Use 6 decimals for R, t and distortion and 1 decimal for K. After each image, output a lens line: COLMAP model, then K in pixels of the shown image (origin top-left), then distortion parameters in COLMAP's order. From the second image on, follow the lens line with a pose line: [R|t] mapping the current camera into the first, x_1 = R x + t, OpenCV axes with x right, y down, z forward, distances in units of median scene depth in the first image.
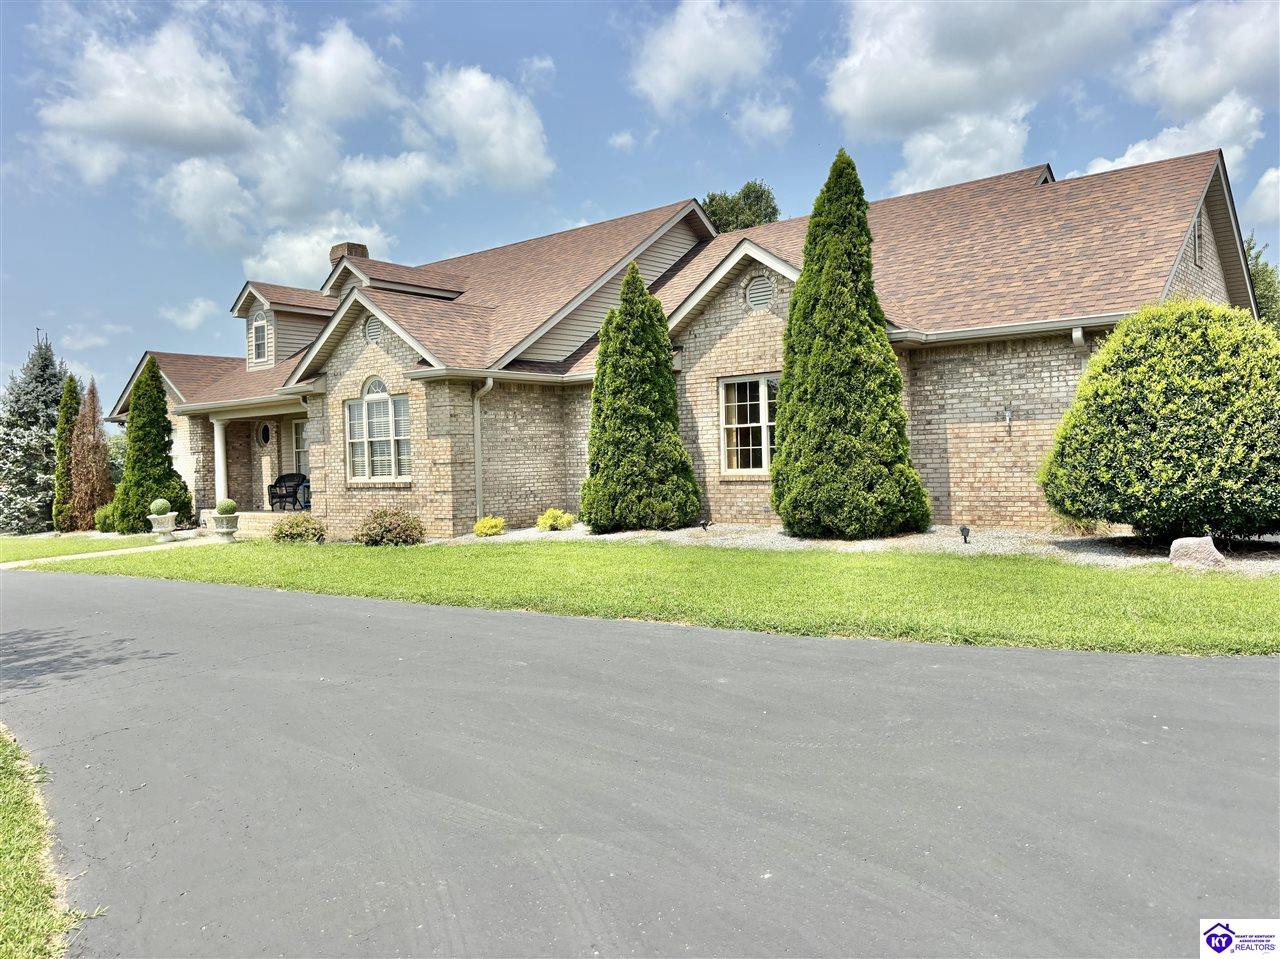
lens RADIAL K [[961.5, 0, 640.0], [0, 961.5, 498.3], [0, 0, 1]] dist [0.000023, 0.003646]
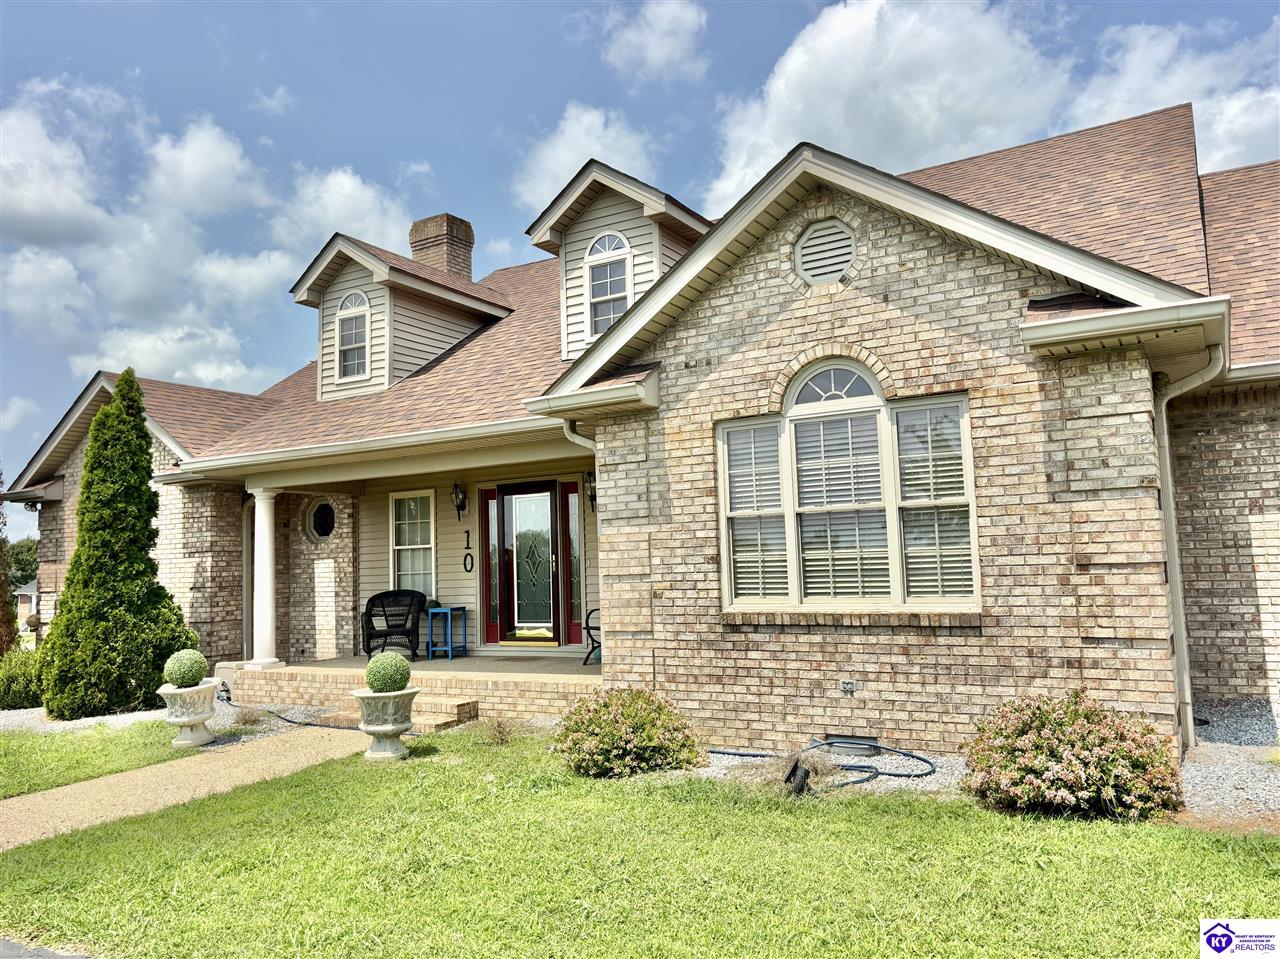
lens RADIAL K [[959.6, 0, 640.0], [0, 959.6, 479.5], [0, 0, 1]] dist [-0.008837, -0.008673]
pose [[0.987463, 0.009339, 0.157573, -0.311098], [0.011895, 0.991008, -0.133274, -0.014191], [-0.157401, 0.133477, 0.978473, 0.445444]]
